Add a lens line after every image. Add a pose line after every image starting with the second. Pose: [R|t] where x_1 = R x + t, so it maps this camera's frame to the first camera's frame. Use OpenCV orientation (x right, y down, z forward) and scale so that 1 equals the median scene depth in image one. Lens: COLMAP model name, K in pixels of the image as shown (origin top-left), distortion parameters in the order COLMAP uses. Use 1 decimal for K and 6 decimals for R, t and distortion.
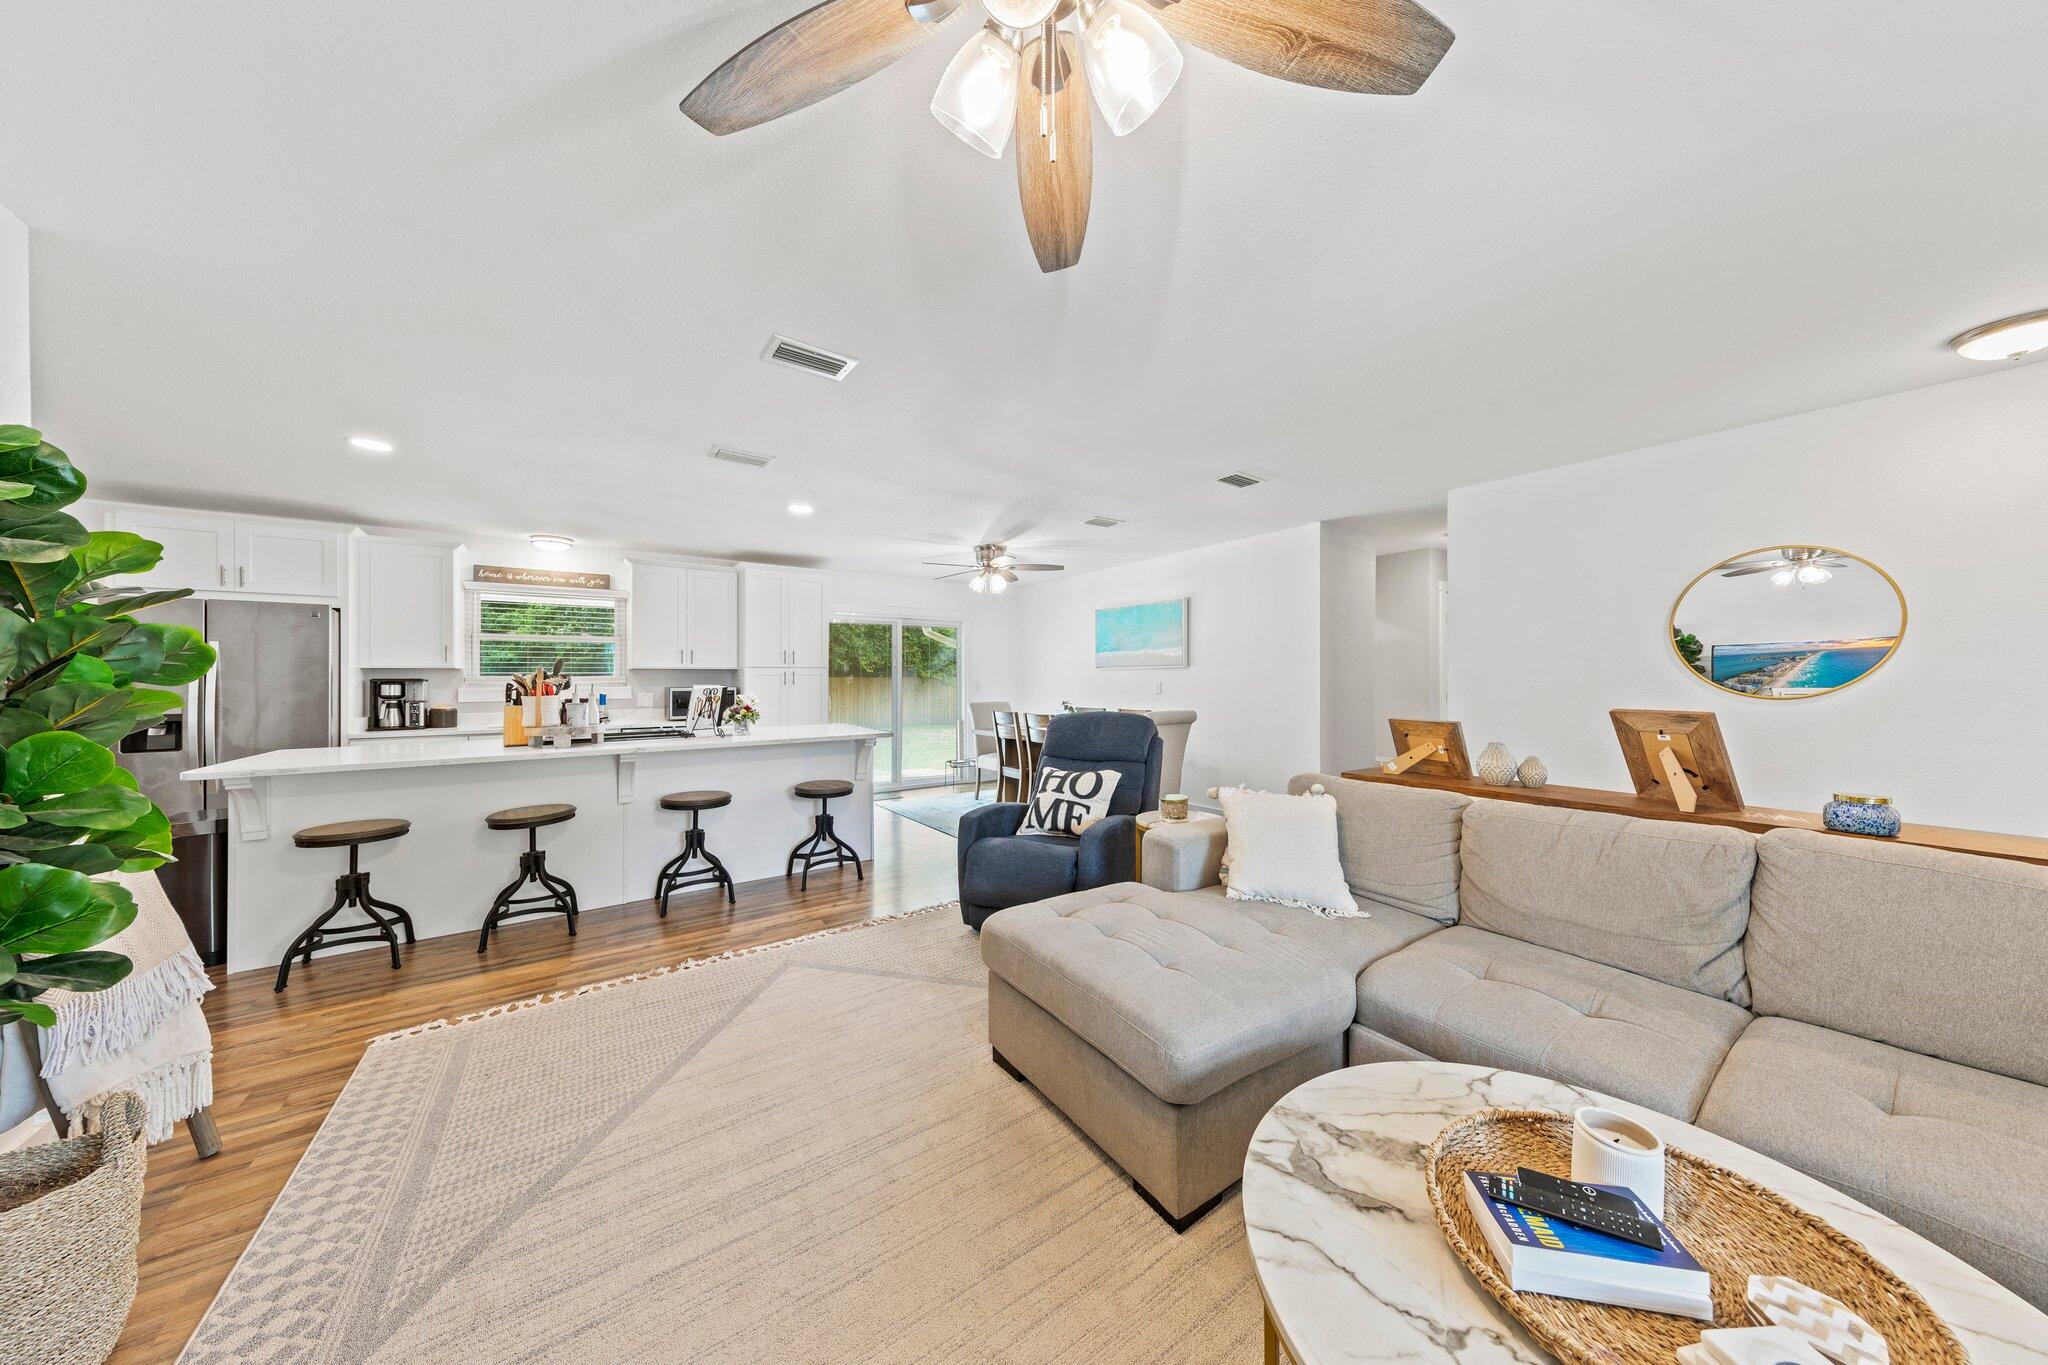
lens RADIAL K [[644.8, 0, 1030.3], [0, 644.8, 672.1], [0, 0, 1]] dist [0.008360, -0.001266]
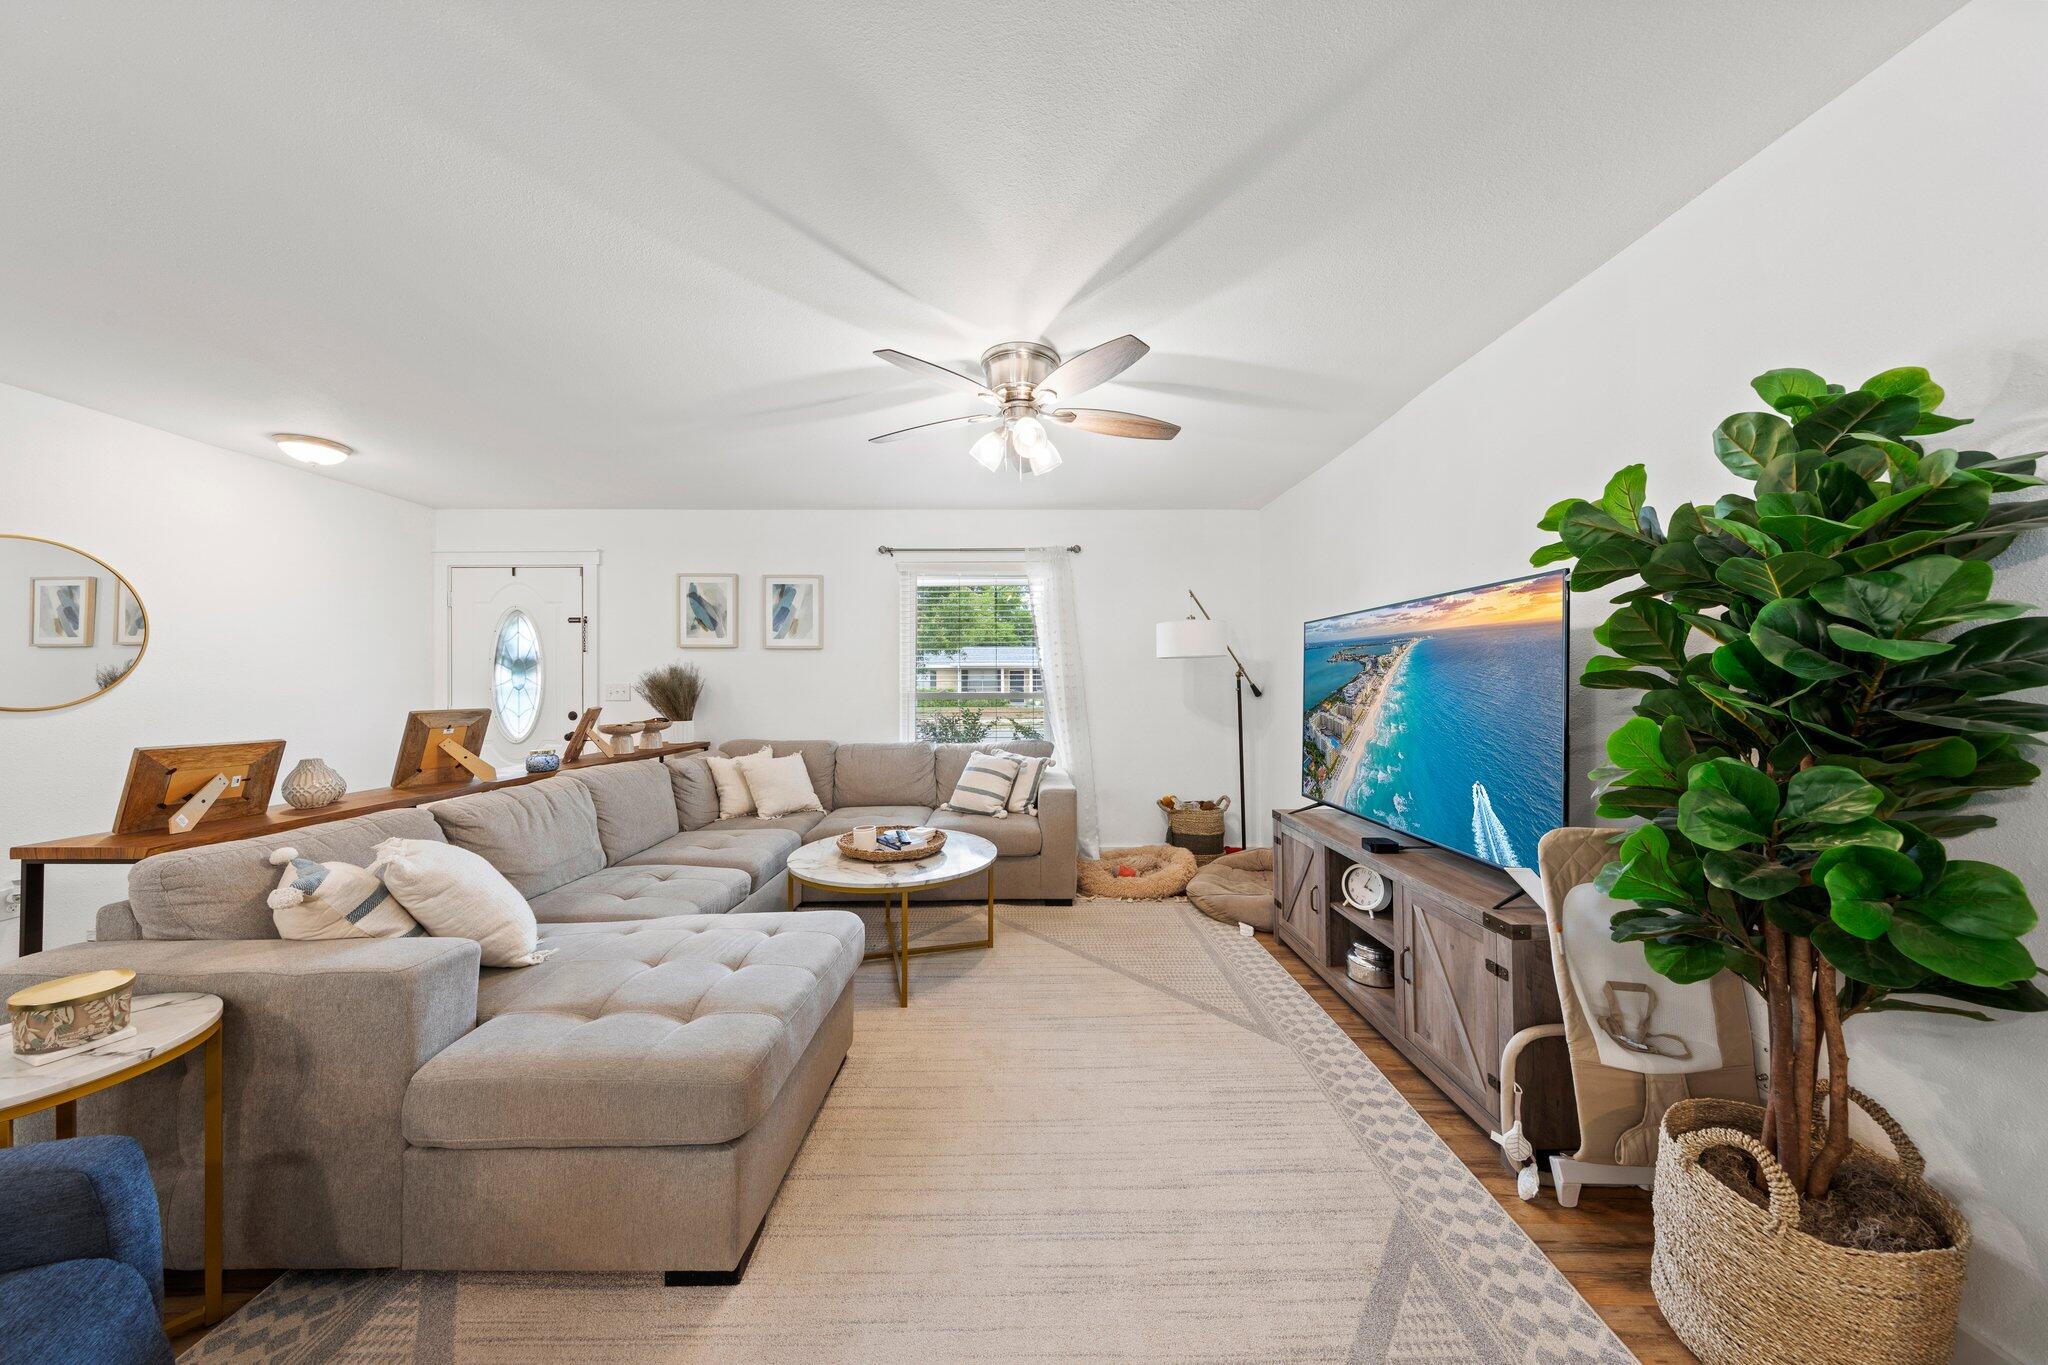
lens RADIAL K [[644.8, 0, 1028.0], [0, 644.8, 676.2], [0, 0, 1]] dist [0.008360, -0.001266]
pose [[-0.824538, 0.011708, 0.565685, -0.284227], [-0.000731, 0.999763, -0.021757, 0.008316], [-0.565806, -0.018353, -0.824334, 0.592486]]
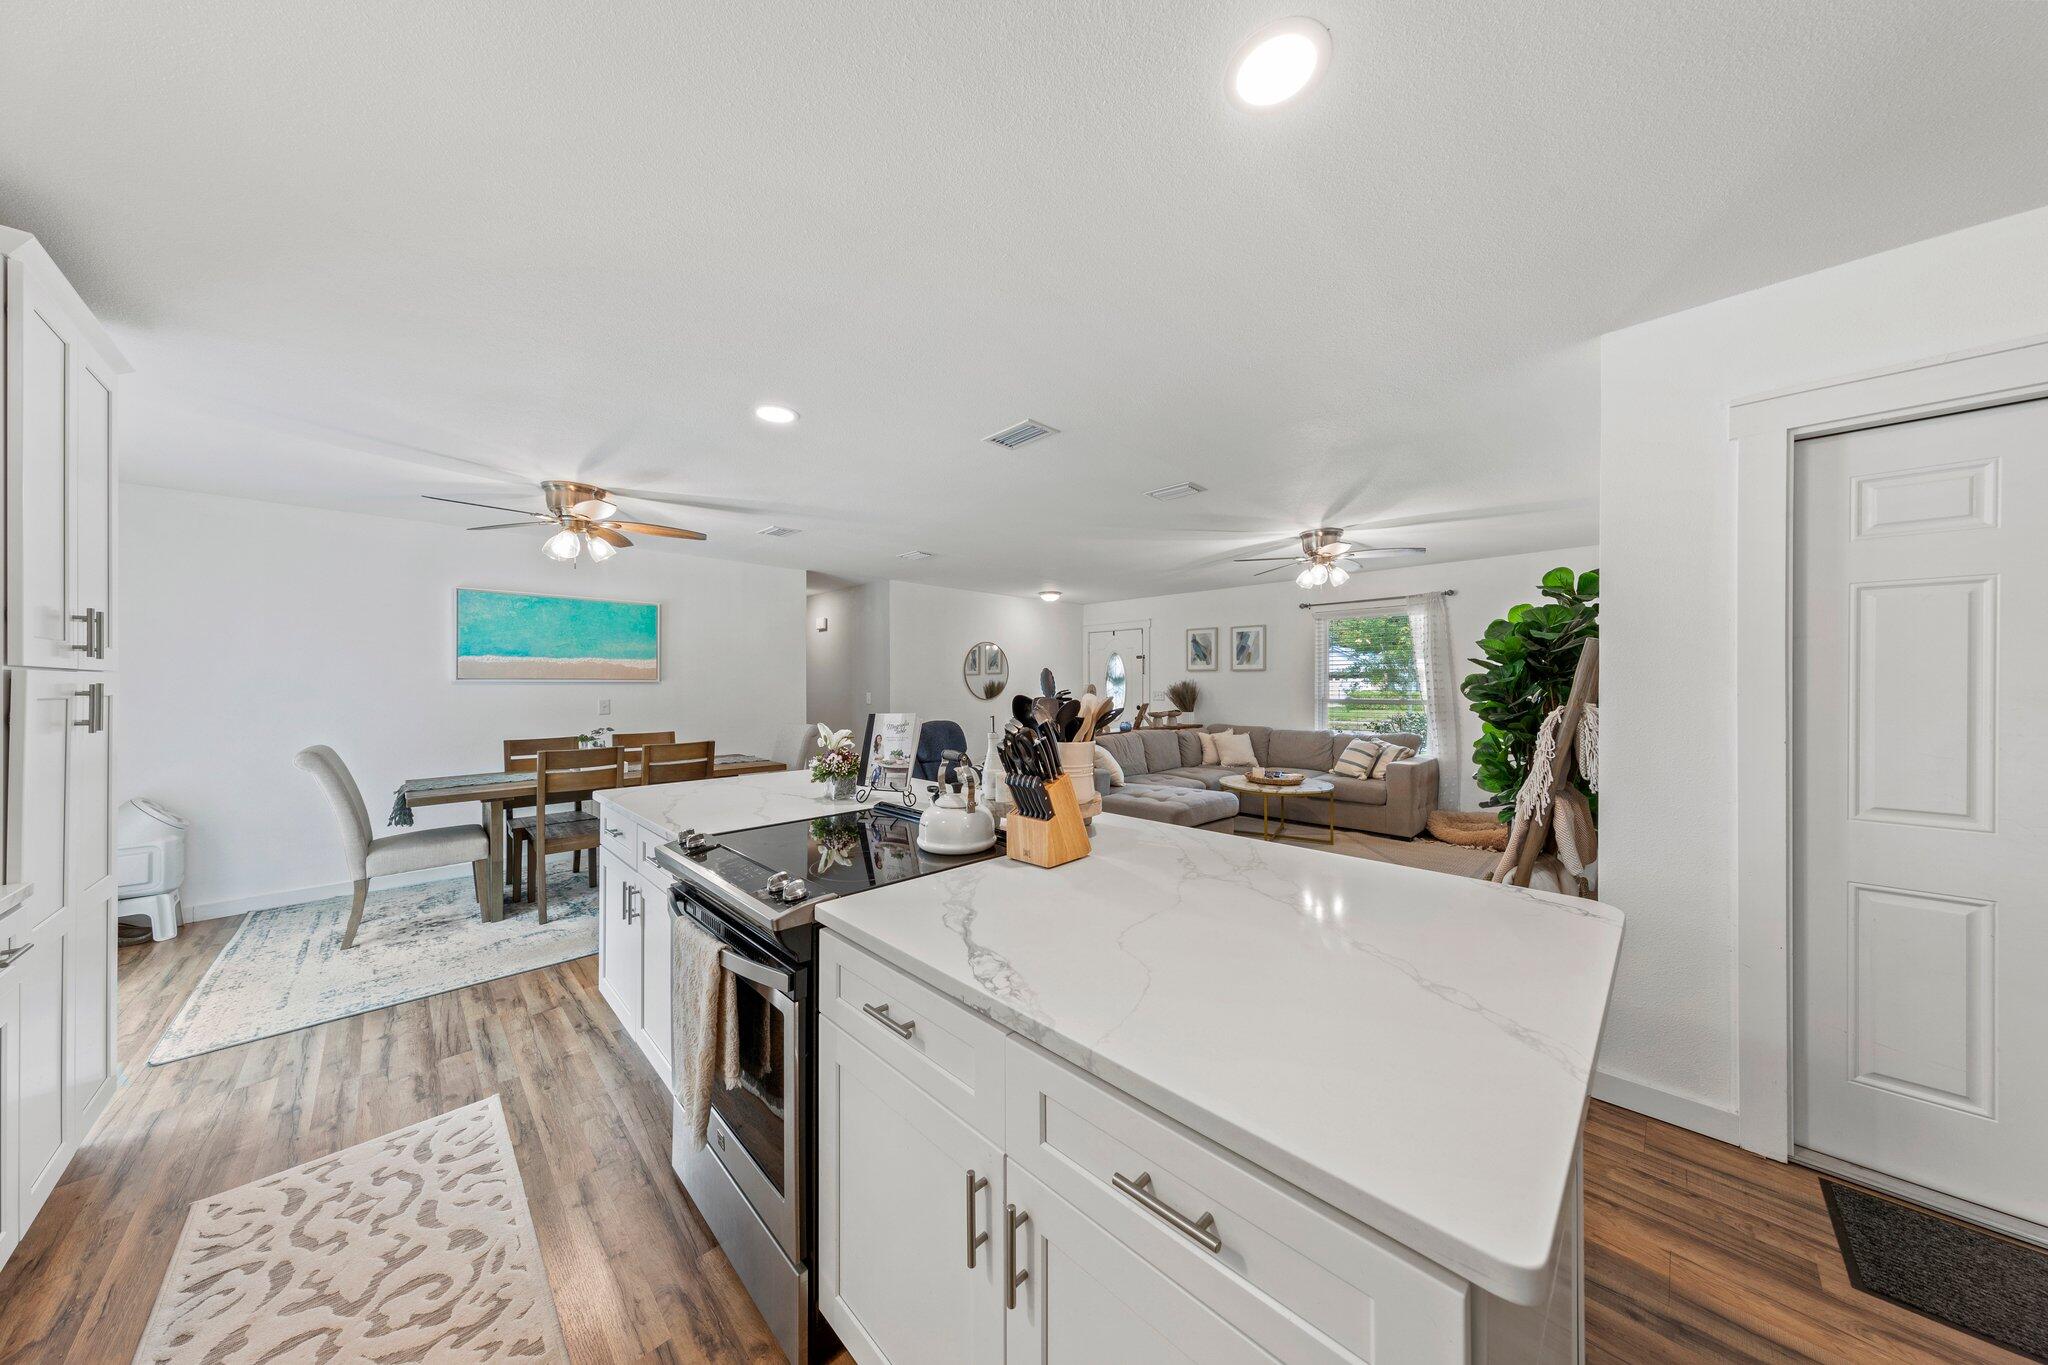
lens RADIAL K [[644.8, 0, 1026.4], [0, 644.8, 684.3], [0, 0, 1]] dist [0.008360, -0.001266]
pose [[-0.173414, 0.005066, 0.984836, -0.889636], [-0.009447, 0.999932, -0.006808, -0.002996], [-0.984804, -0.010485, -0.173354, 0.798942]]
